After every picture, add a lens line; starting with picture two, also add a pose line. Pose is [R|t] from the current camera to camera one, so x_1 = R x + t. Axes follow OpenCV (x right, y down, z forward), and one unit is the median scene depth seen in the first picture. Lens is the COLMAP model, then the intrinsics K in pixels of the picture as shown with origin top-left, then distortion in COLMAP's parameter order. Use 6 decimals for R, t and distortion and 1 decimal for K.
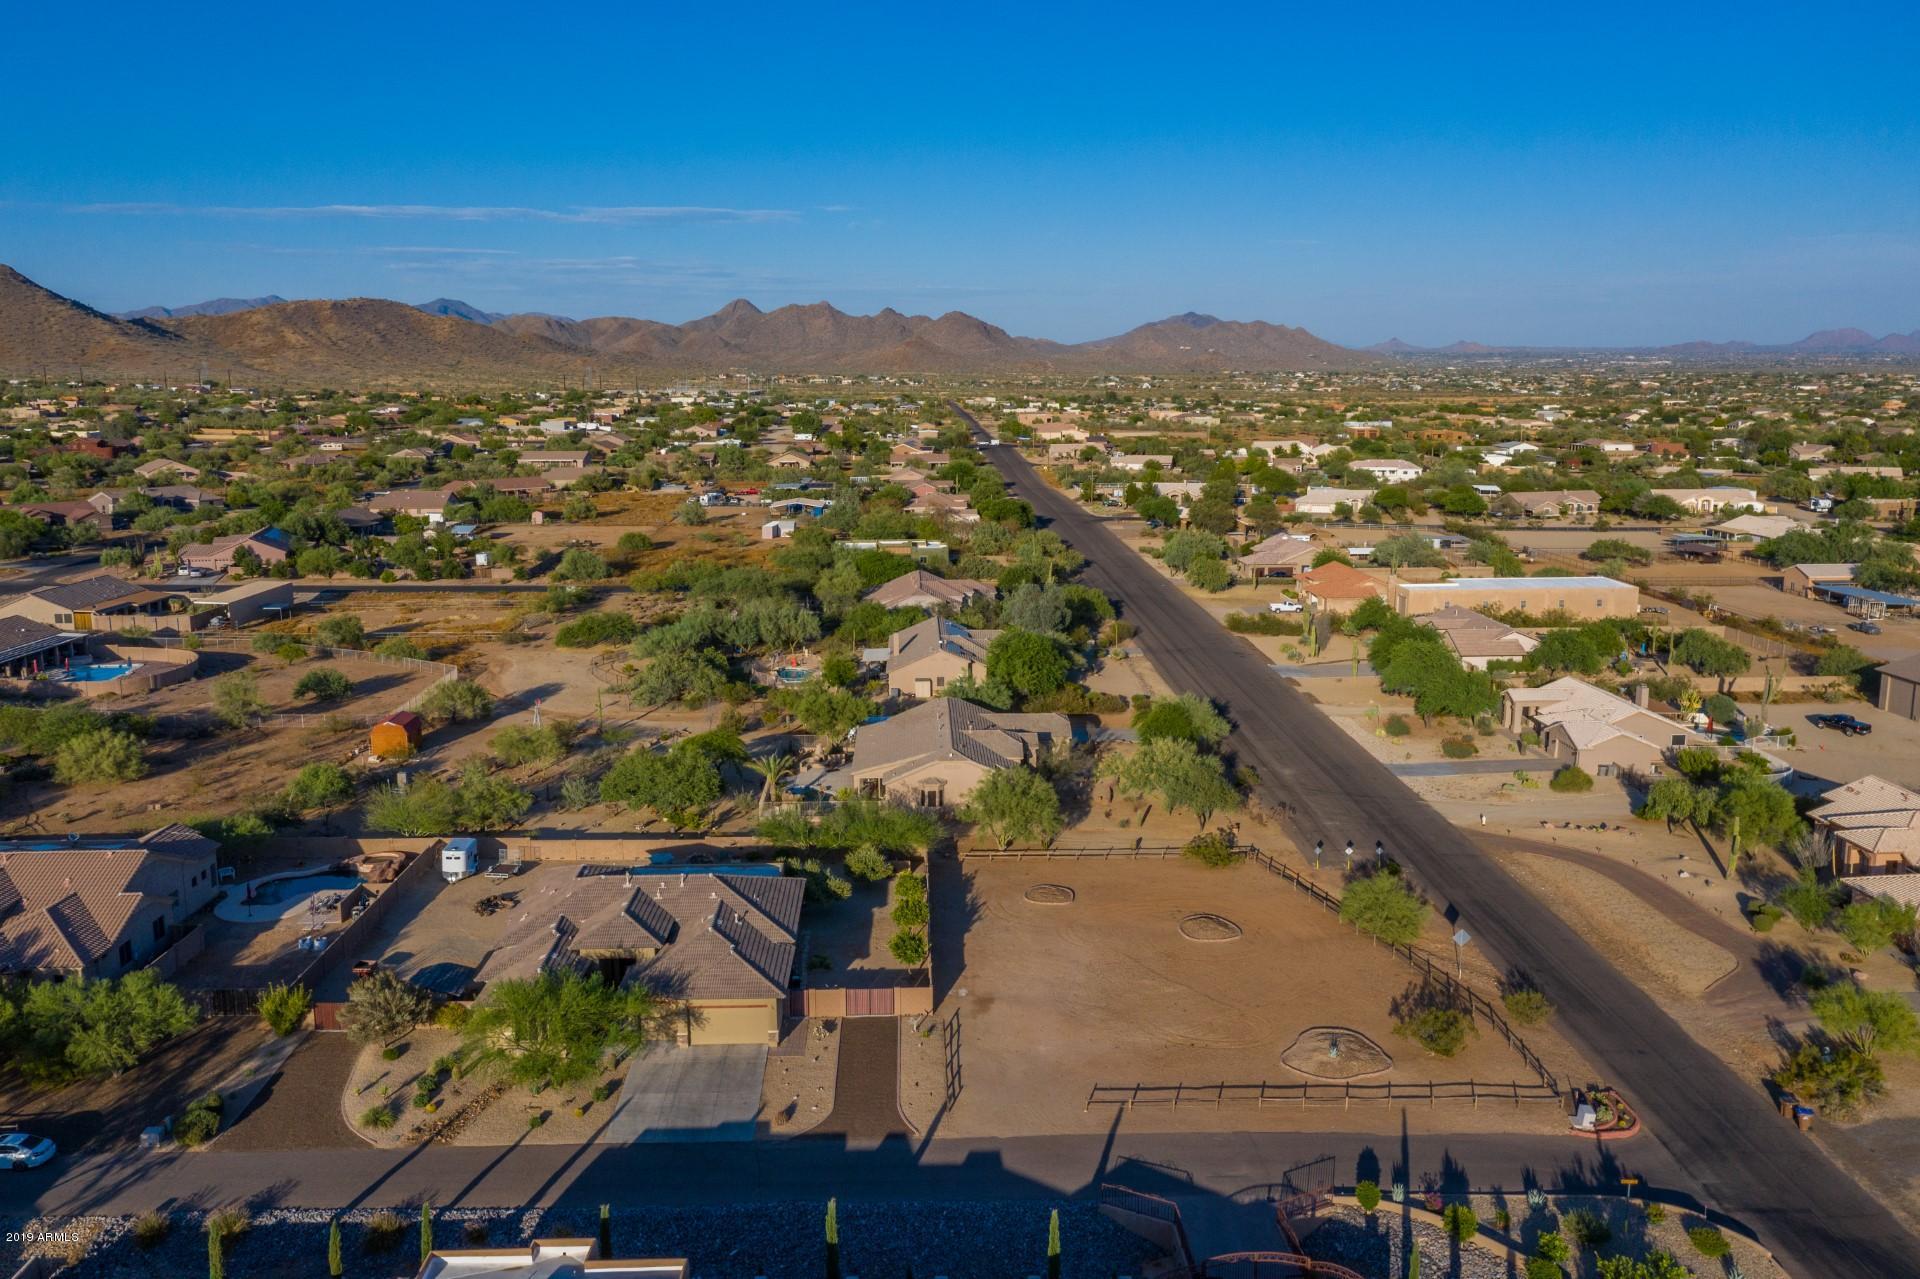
lens RADIAL K [[1499.1, 0, 956.0], [0, 1499.1, 659.1], [0, 0, 1]] dist [-0.006314, 0.055359]
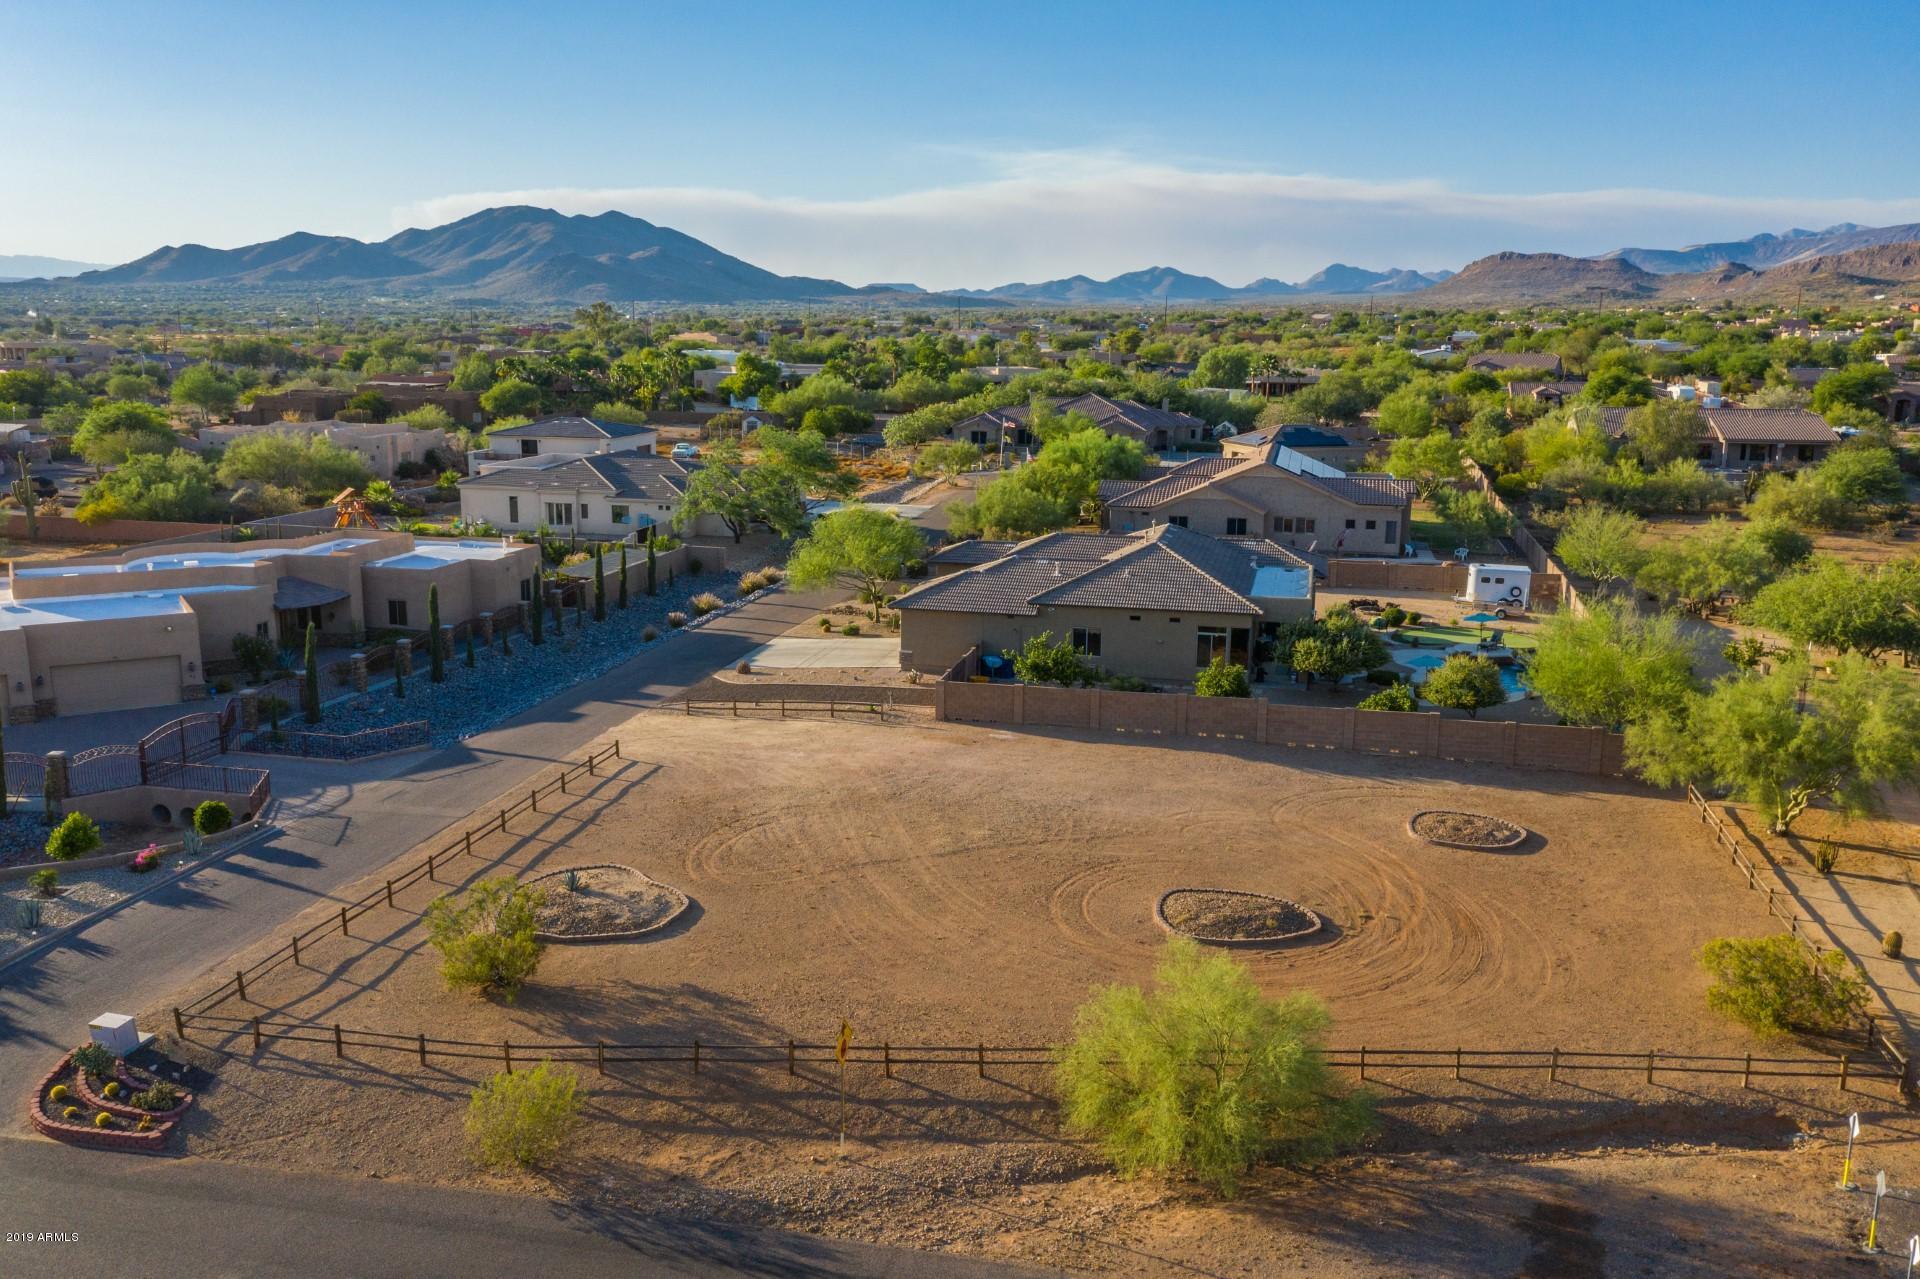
lens RADIAL K [[1535.0, 0, 950.1], [0, 1535.0, 643.1], [0, 0, 1]] dist [-0.008400, 0.062900]
pose [[-0.274844, 0.198421, -0.940792, 0.597703], [-0.180413, 0.950452, 0.253164, 0.007606], [0.944411, 0.239312, -0.225428, 1.017480]]
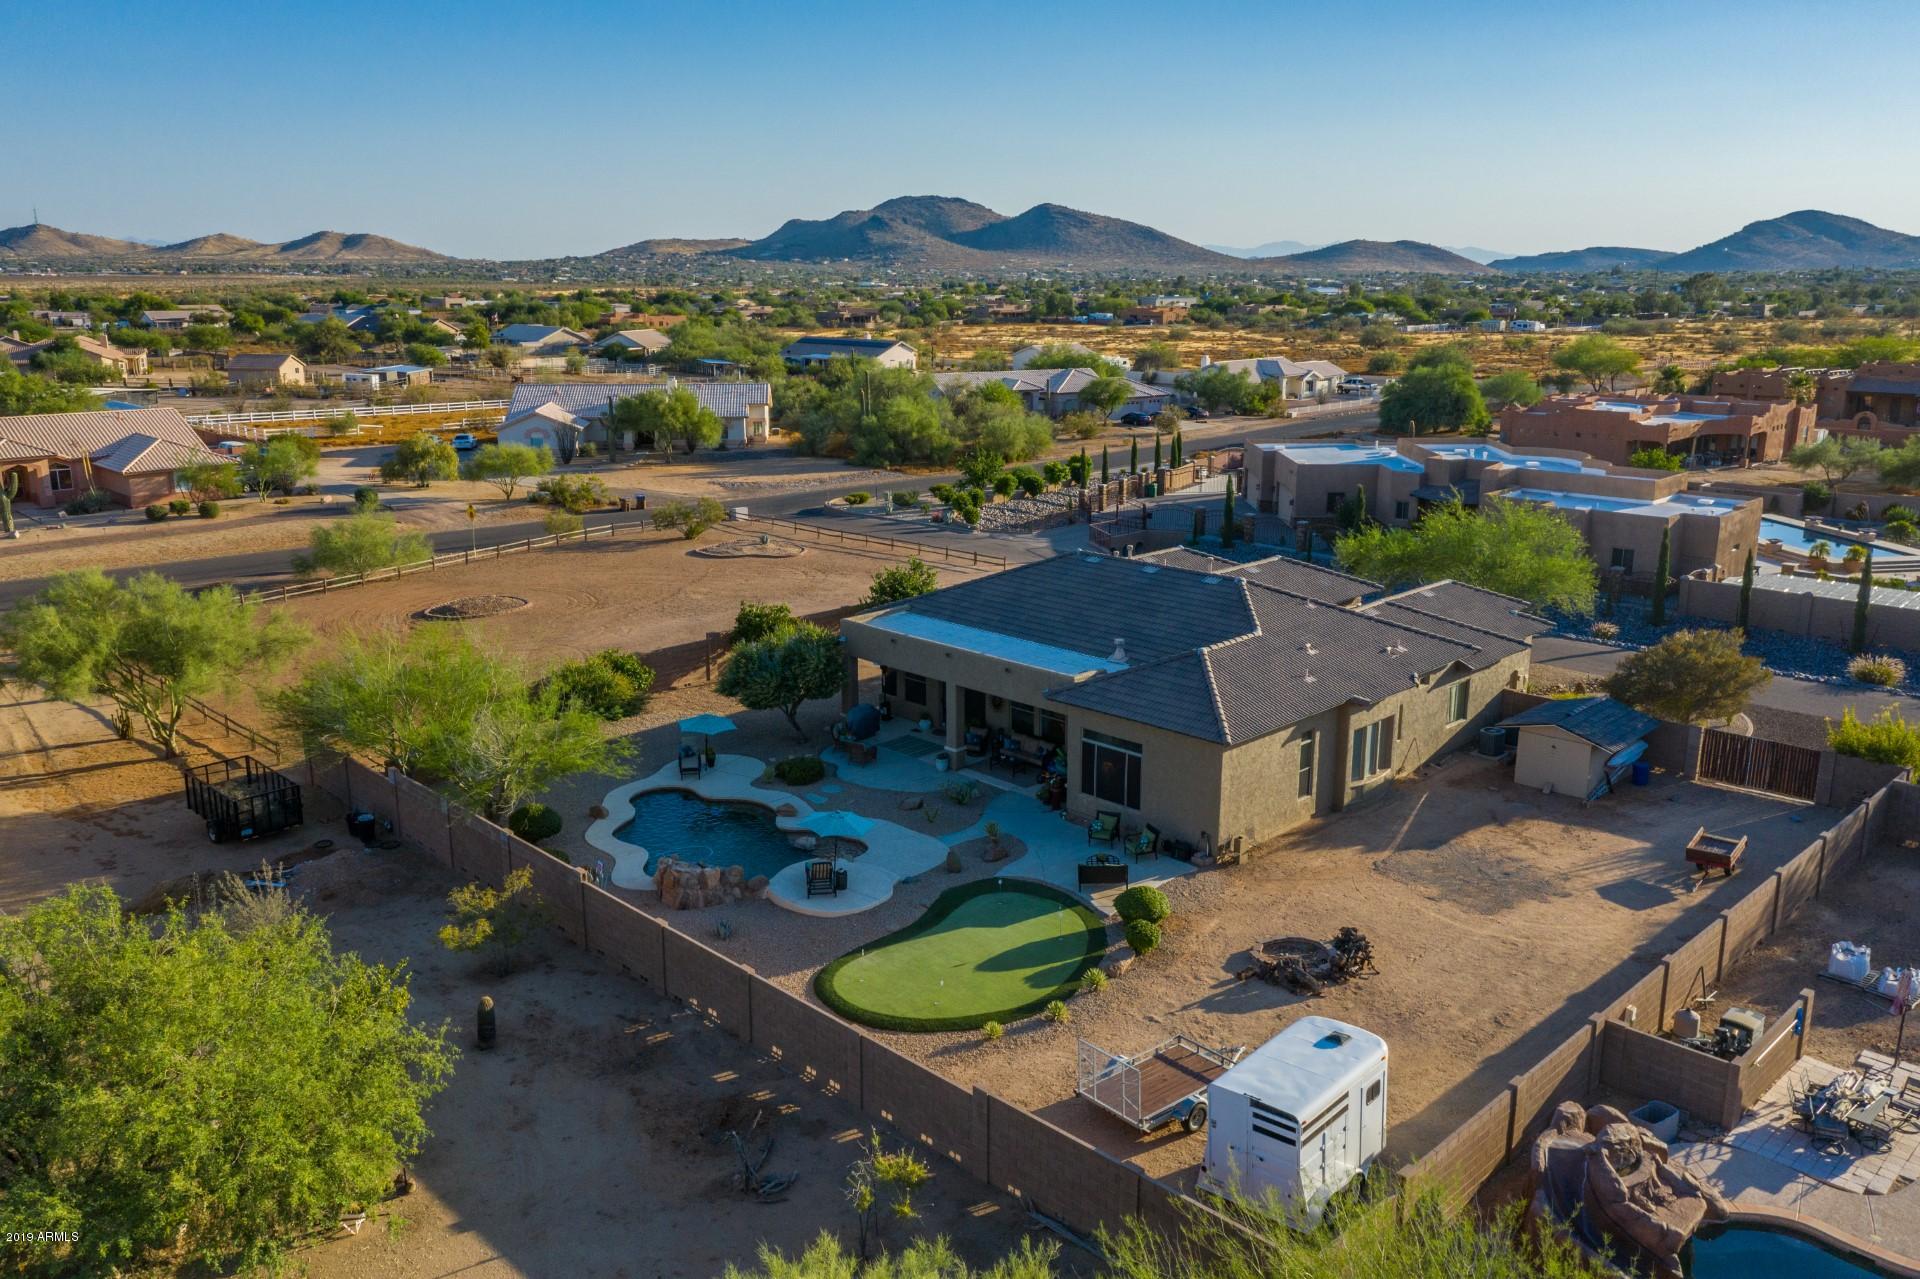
lens RADIAL K [[1499.1, 0, 956.0], [0, 1499.1, 659.1], [0, 0, 1]] dist [-0.006314, 0.055359]
pose [[-0.683761, -0.181229, 0.706843, -0.494428], [0.139755, 0.918212, 0.370614, -0.030125], [-0.716198, 0.352196, -0.602510, 1.286082]]
